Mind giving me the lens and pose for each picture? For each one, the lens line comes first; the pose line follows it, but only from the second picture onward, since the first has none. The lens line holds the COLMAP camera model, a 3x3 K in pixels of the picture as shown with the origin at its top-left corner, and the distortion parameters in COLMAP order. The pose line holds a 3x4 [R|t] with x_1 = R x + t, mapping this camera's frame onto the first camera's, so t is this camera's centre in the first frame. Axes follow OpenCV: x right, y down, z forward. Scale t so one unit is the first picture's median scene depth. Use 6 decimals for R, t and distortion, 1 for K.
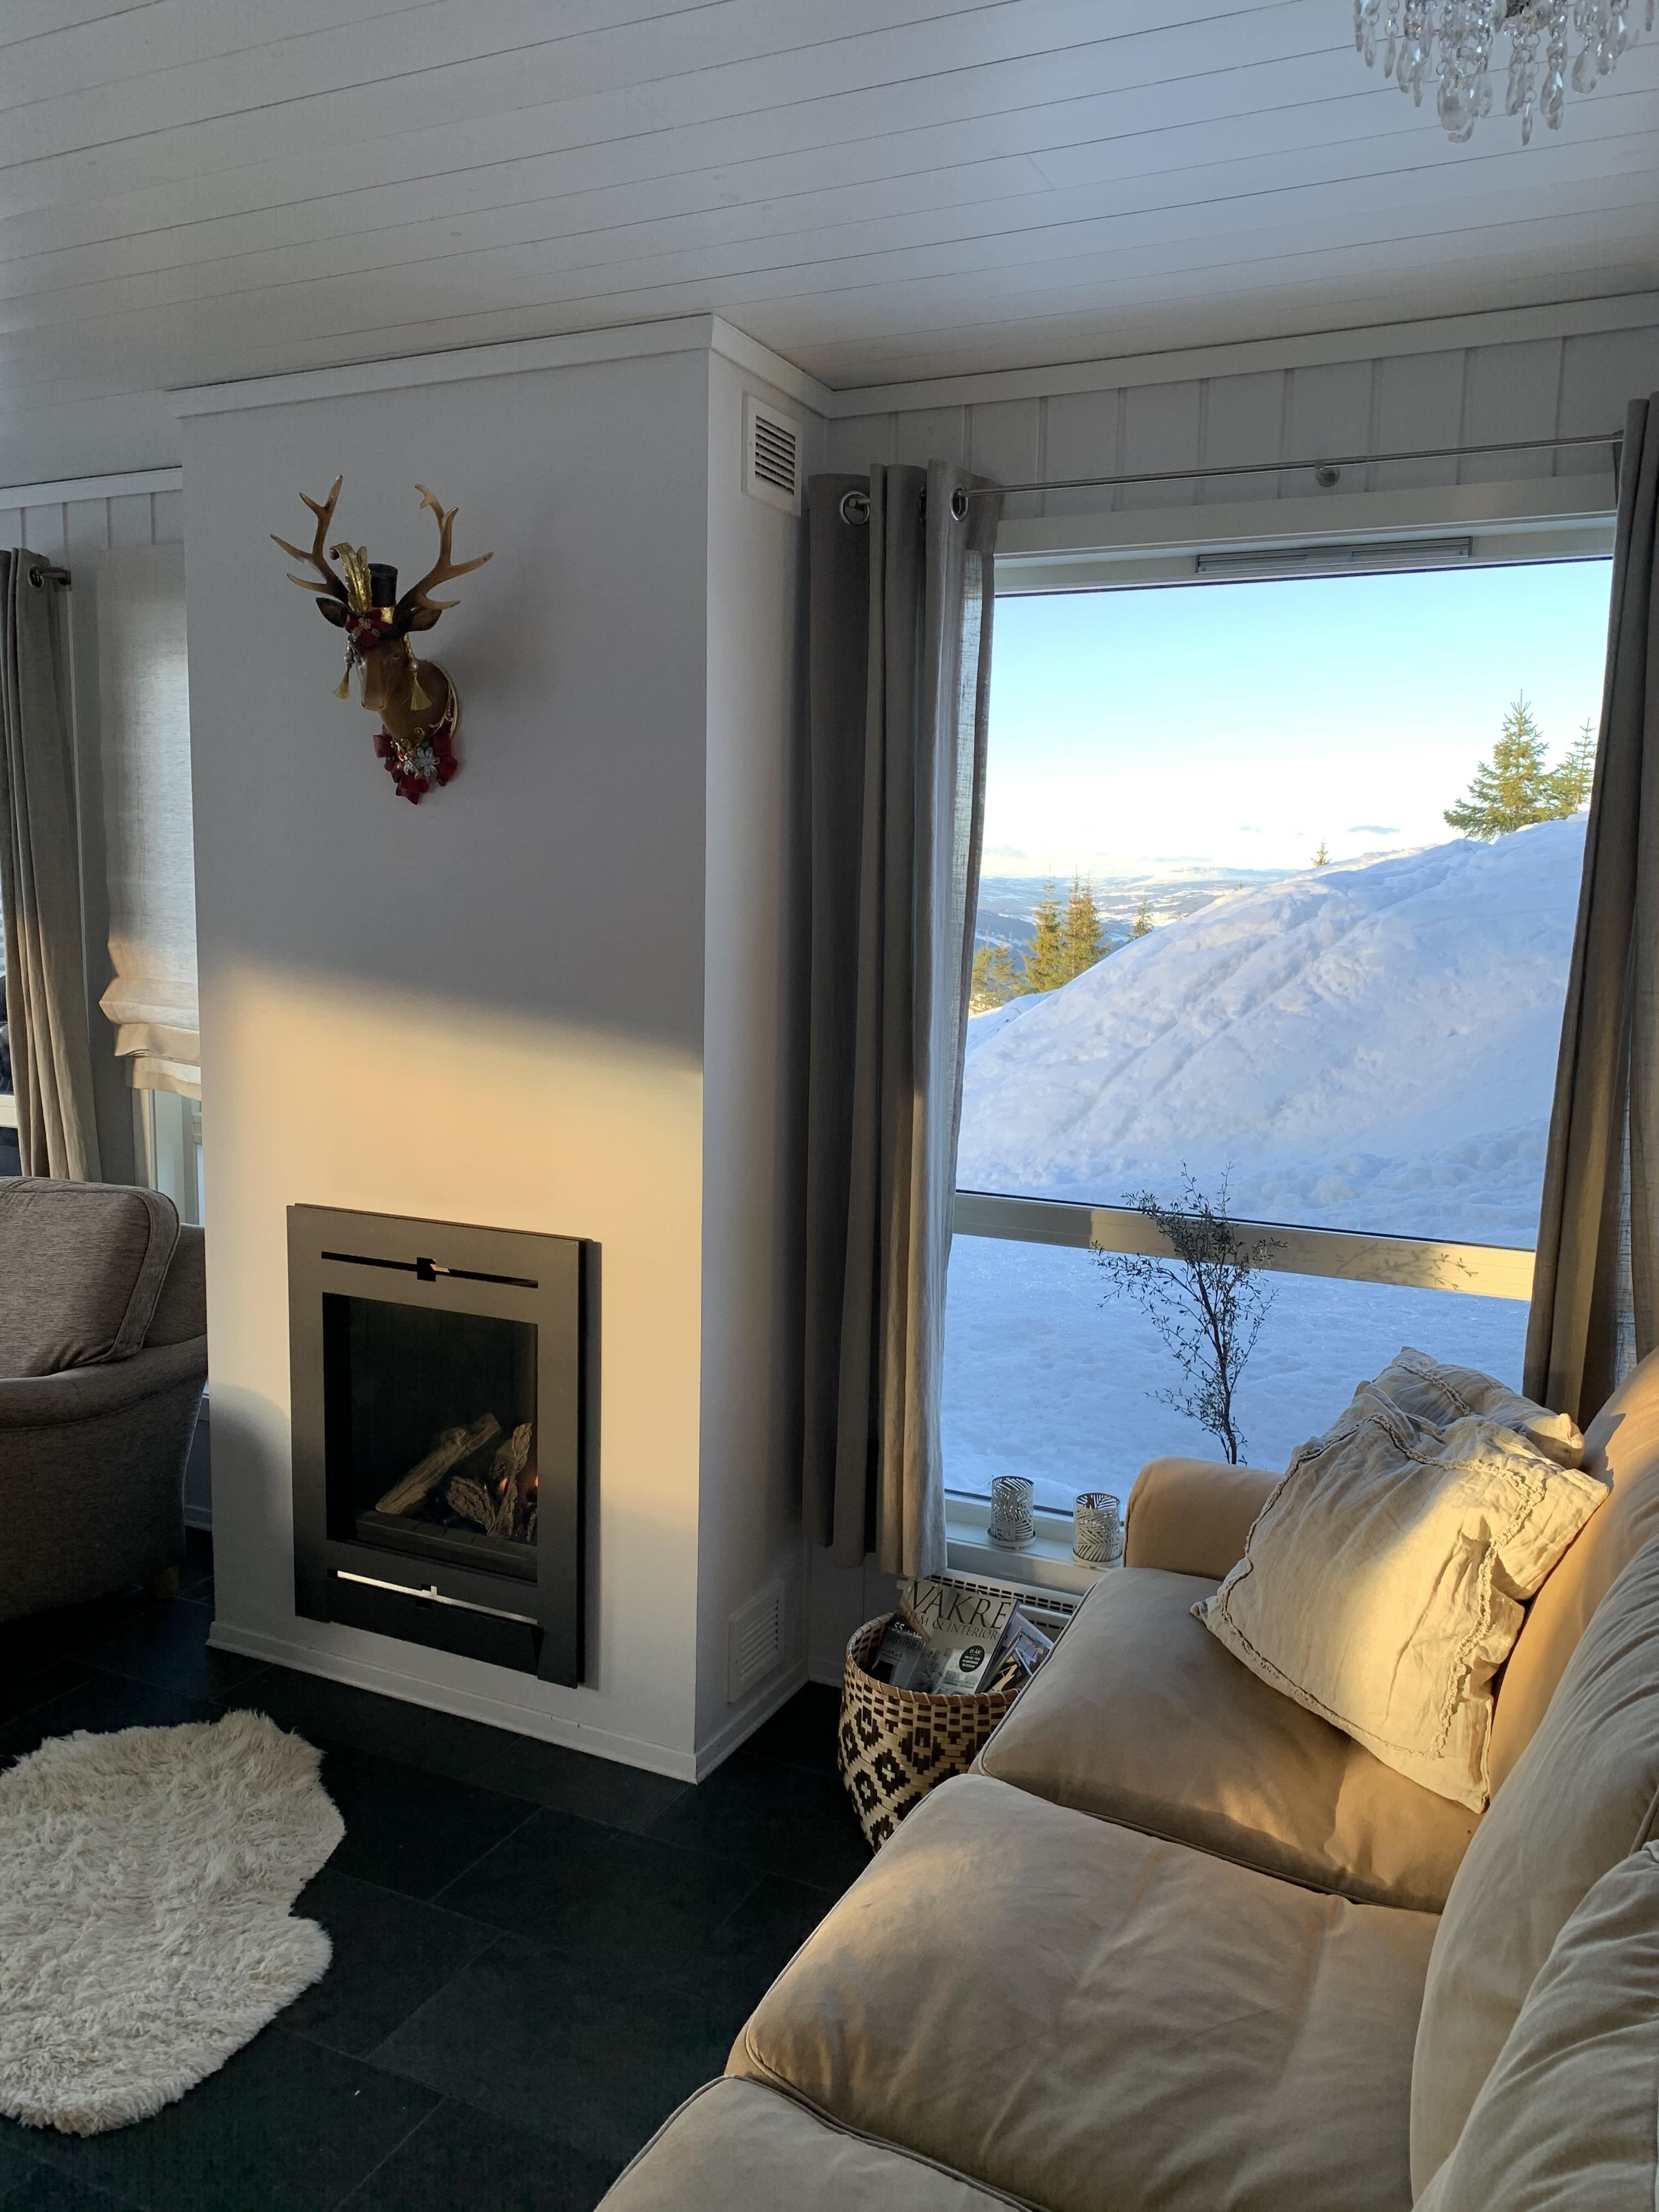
lens RADIAL K [[1675.9, 0, 829.5], [0, 1675.9, 1106.0], [0, 0, 1]] dist [0.009564, -0.056682]
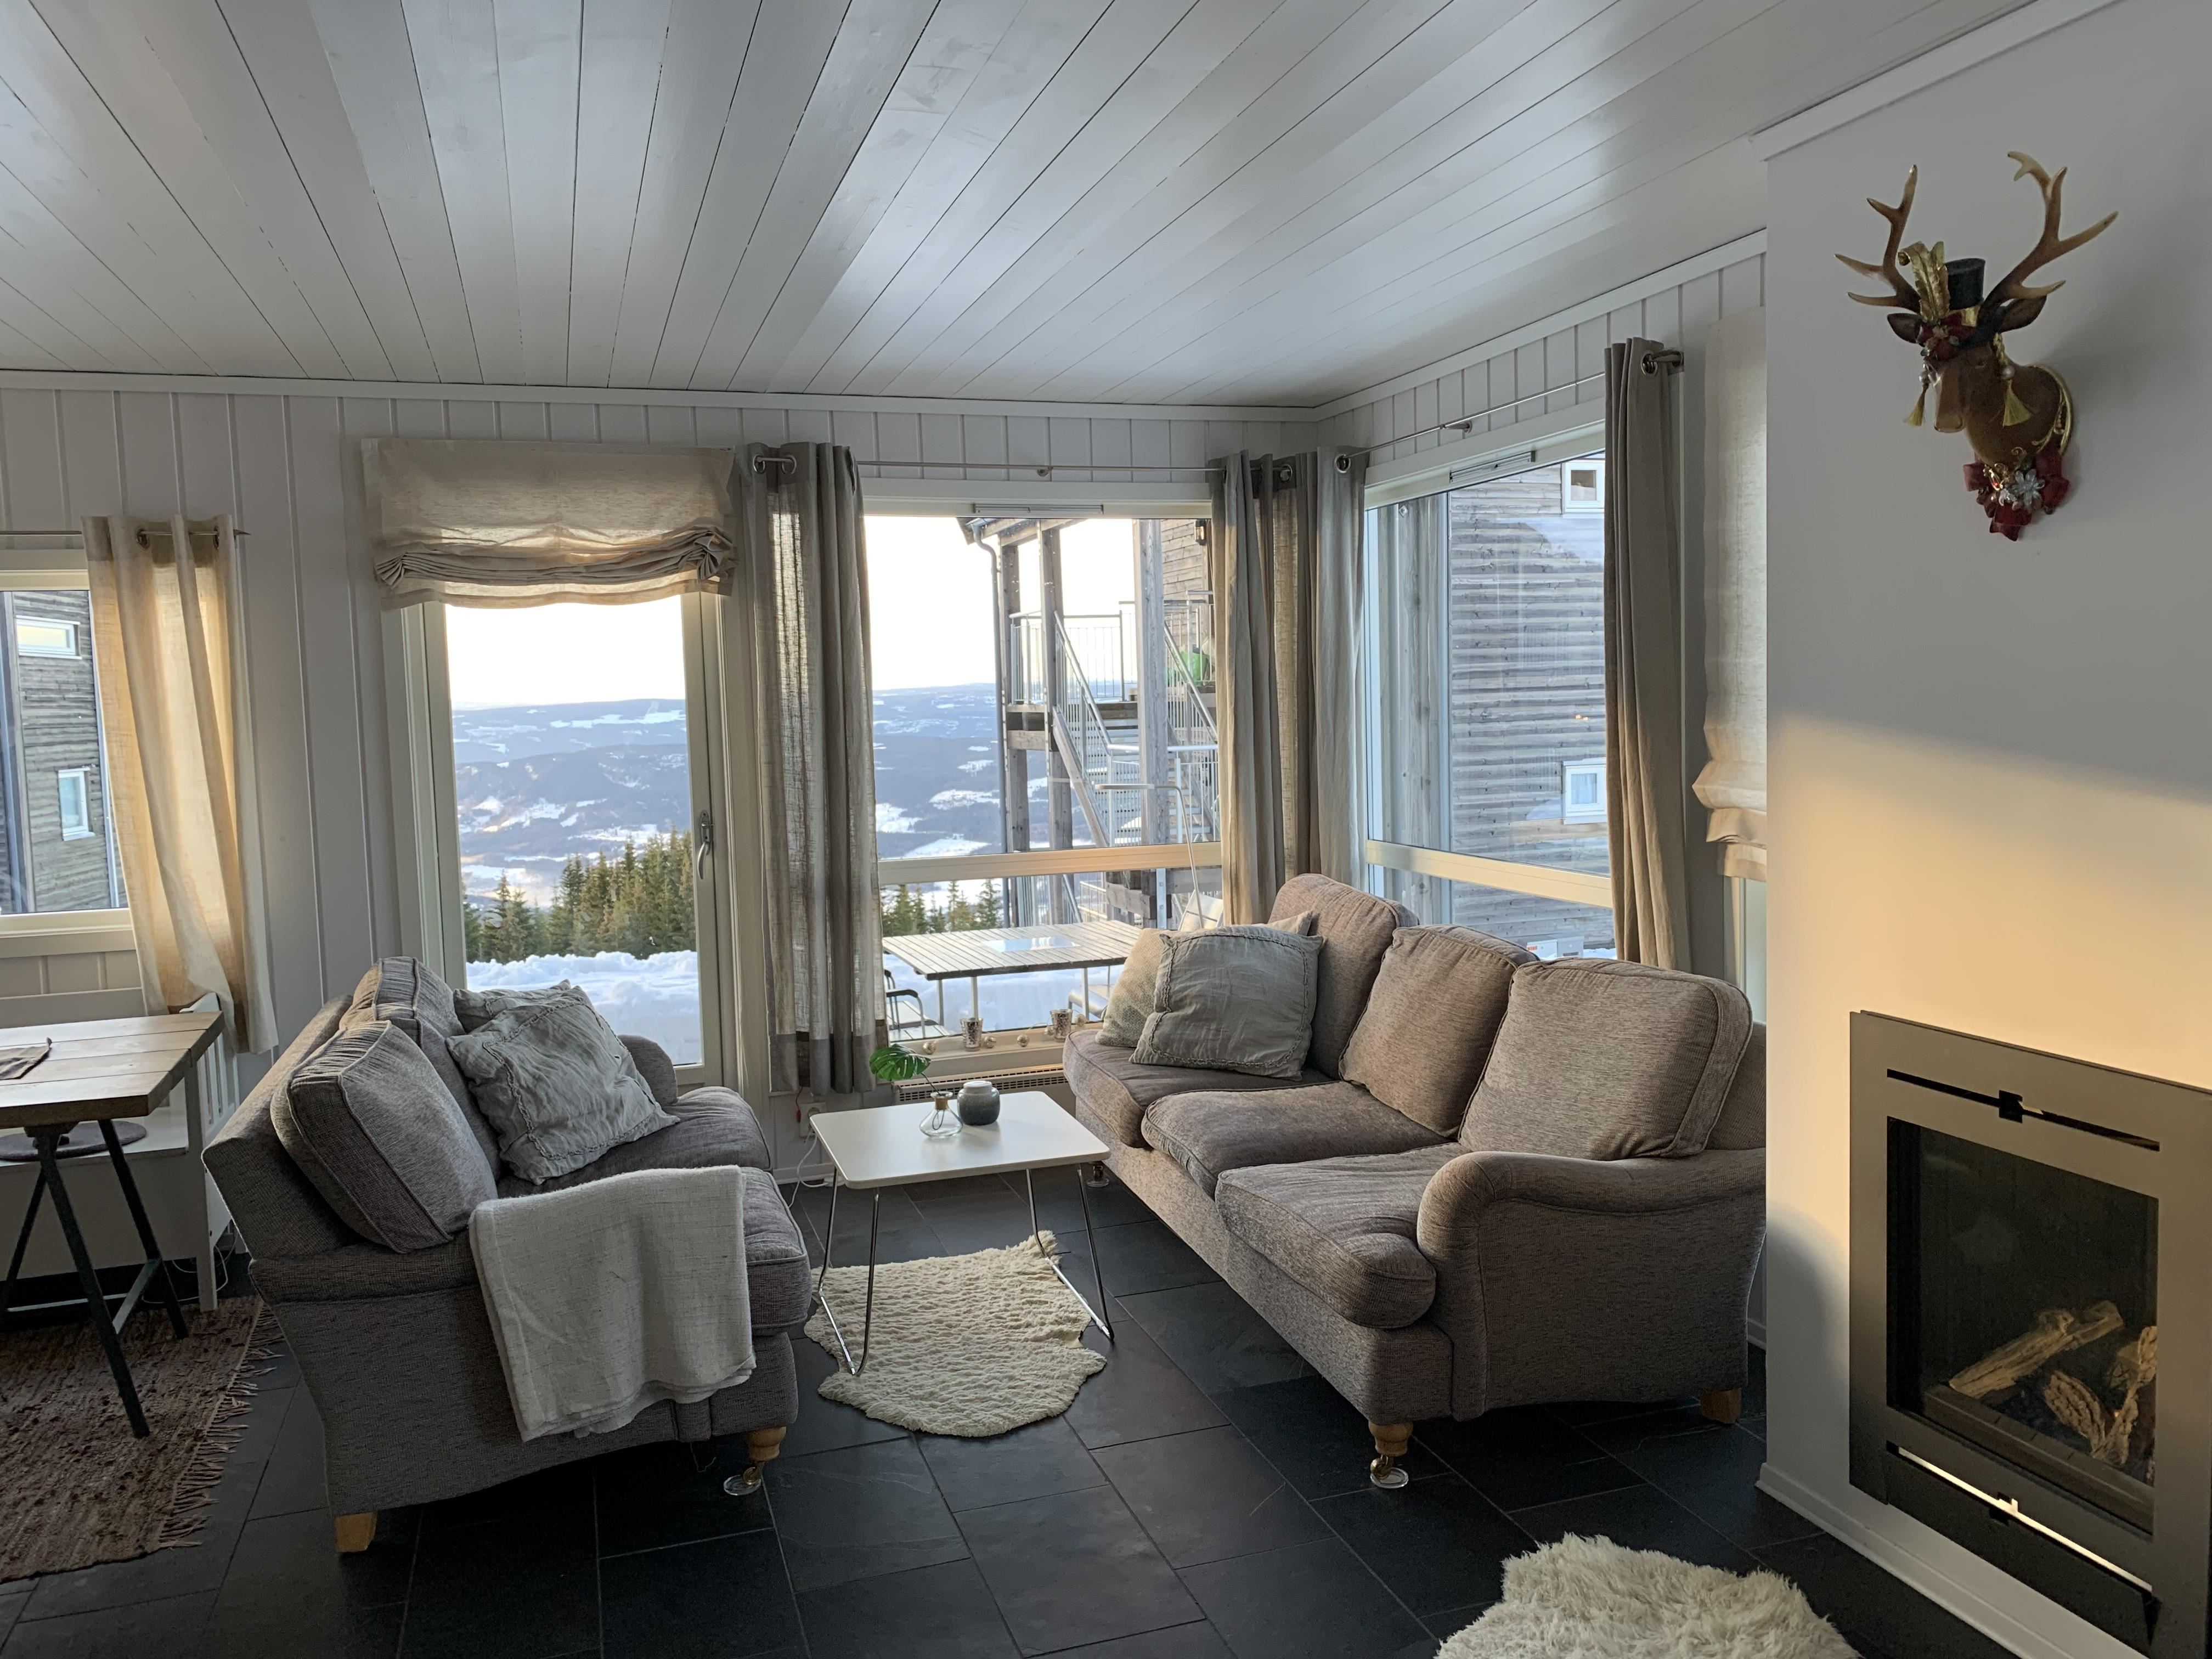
lens RADIAL K [[1663.4, 0, 1091.5], [0, 1663.4, 828.0], [0, 0, 1]] dist [0.006872, -0.008915]
pose [[0.677834, 0.018421, -0.734984, 0.047473], [-0.052756, 0.998328, -0.023632, 0.004563], [0.733320, 0.054793, 0.677672, 0.108385]]
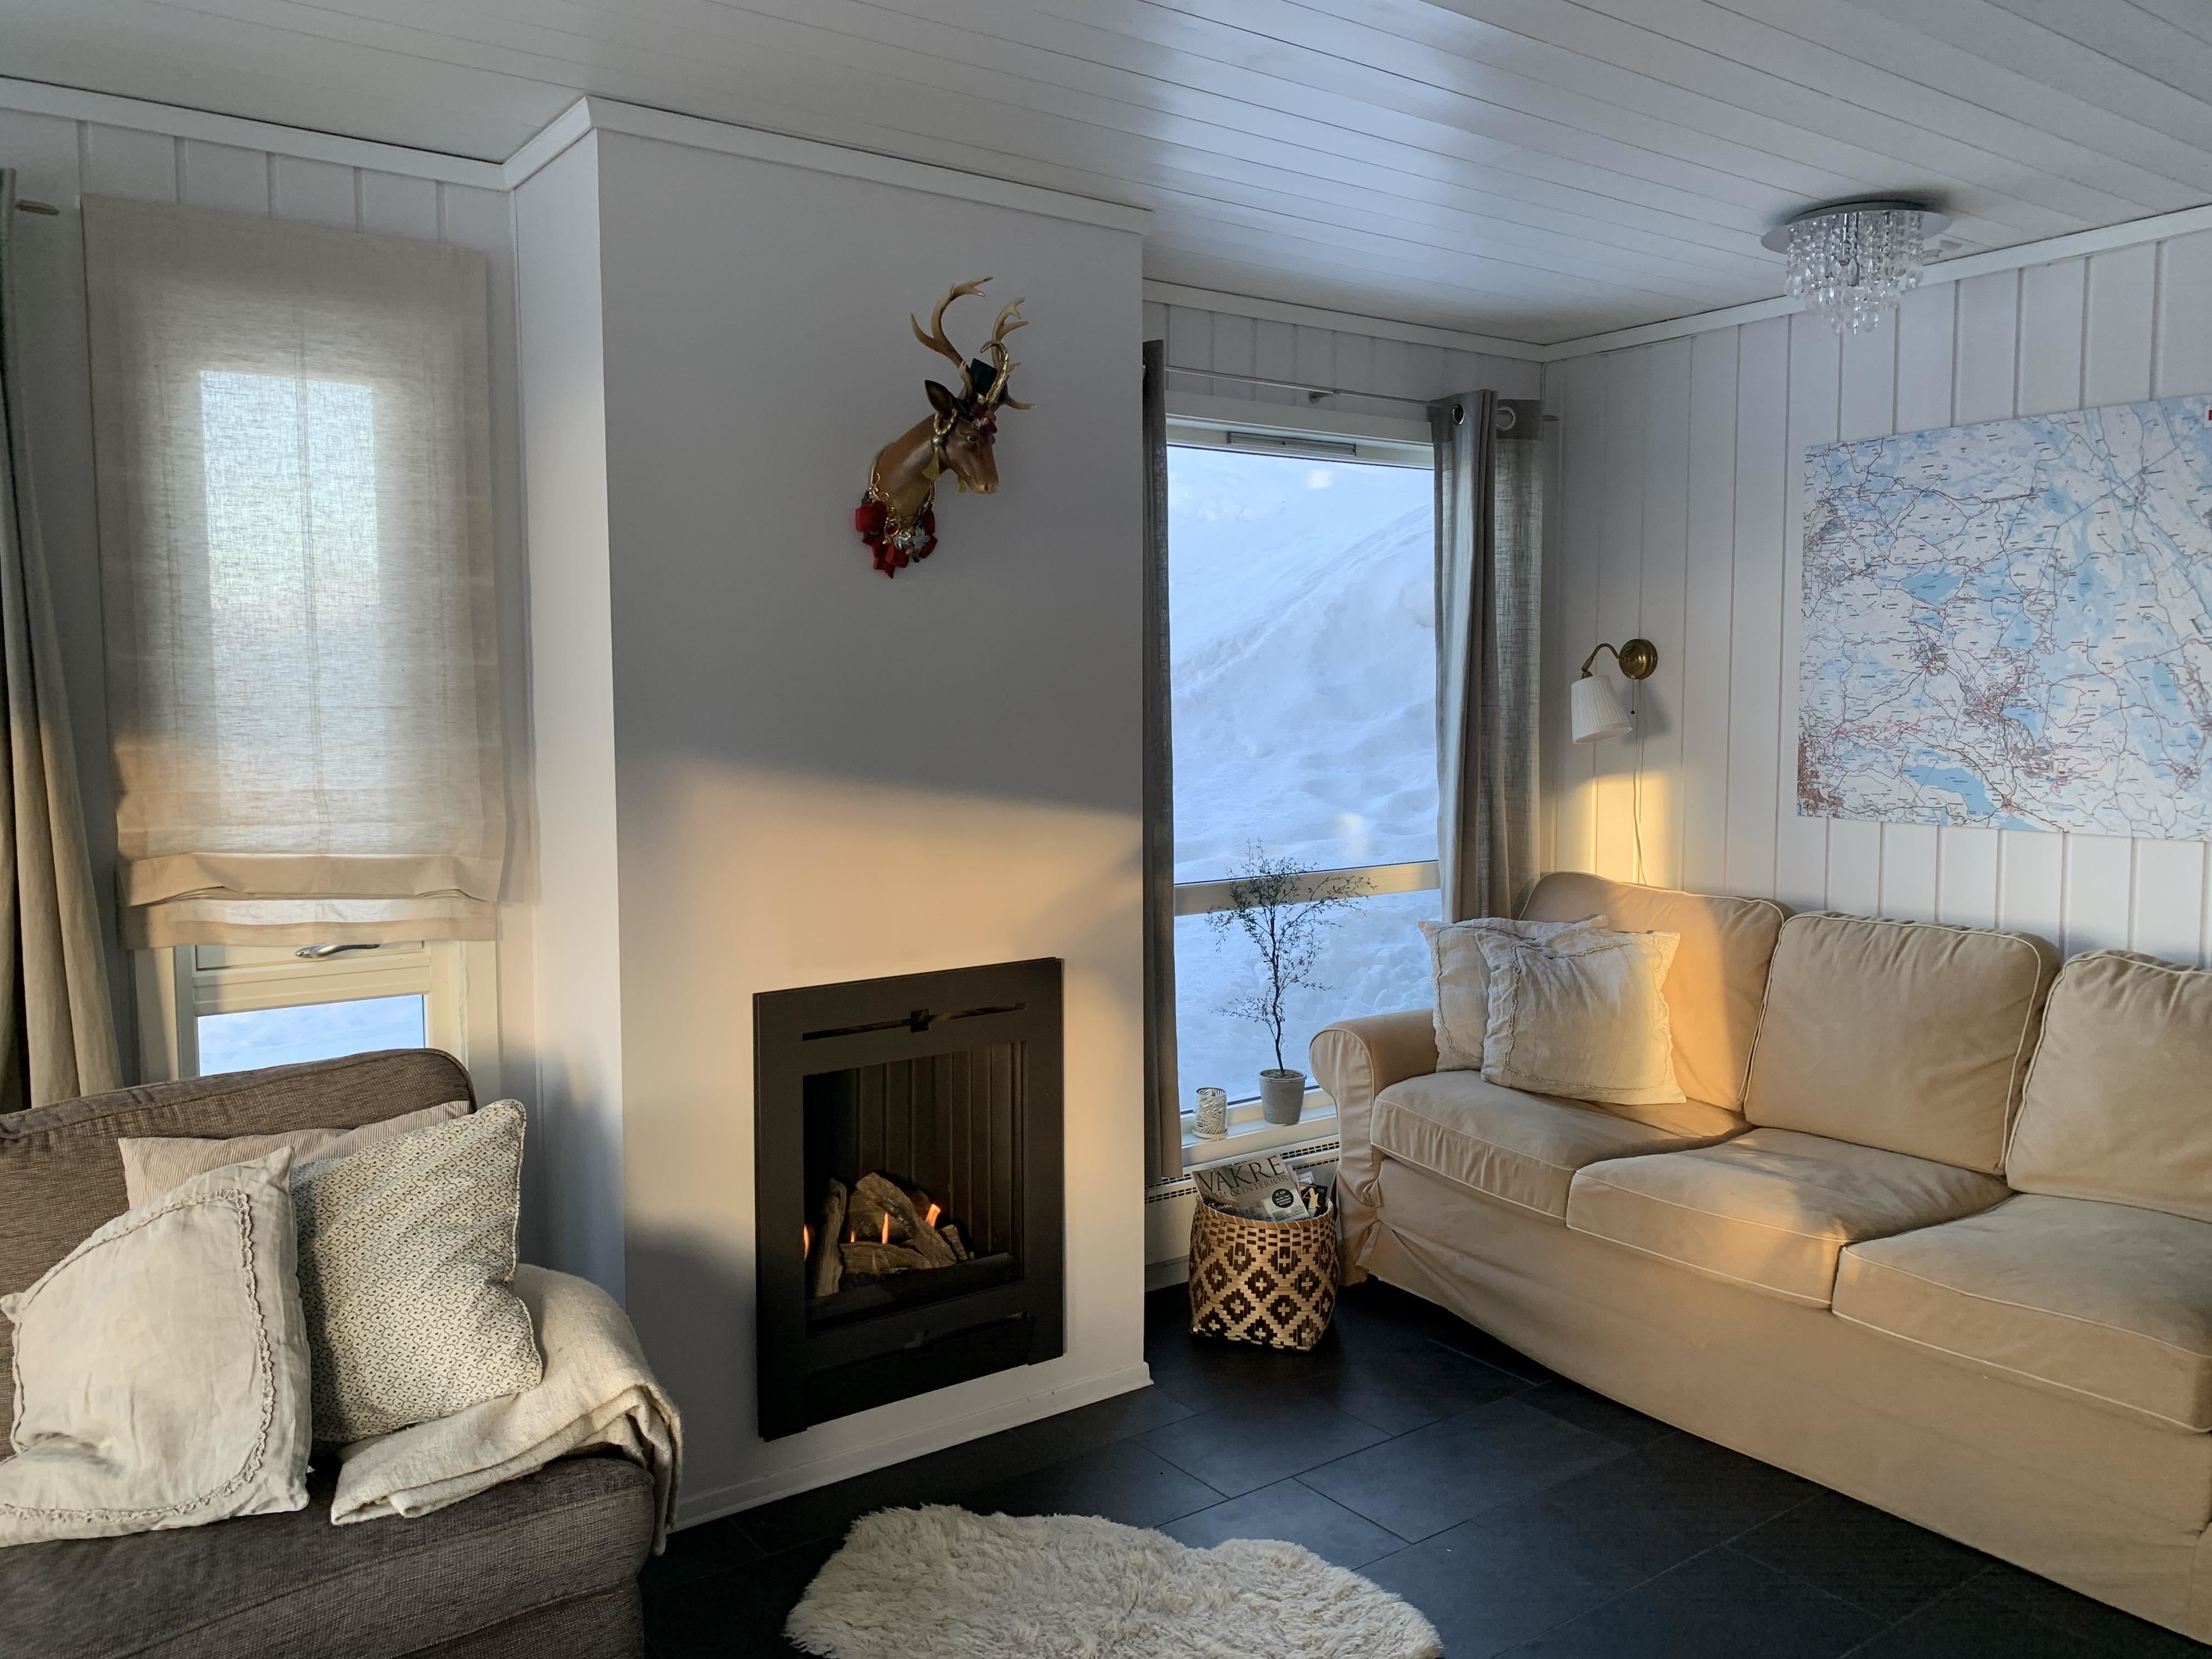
lens RADIAL K [[1663.4, 0, 1091.5], [0, 1663.4, 828.0], [0, 0, 1]] dist [0.006872, -0.008915]
pose [[0.483478, -0.093160, 0.870385, -1.026760], [0.130221, 0.990911, 0.033727, -0.040580], [-0.865617, 0.097036, 0.491215, 0.367189]]
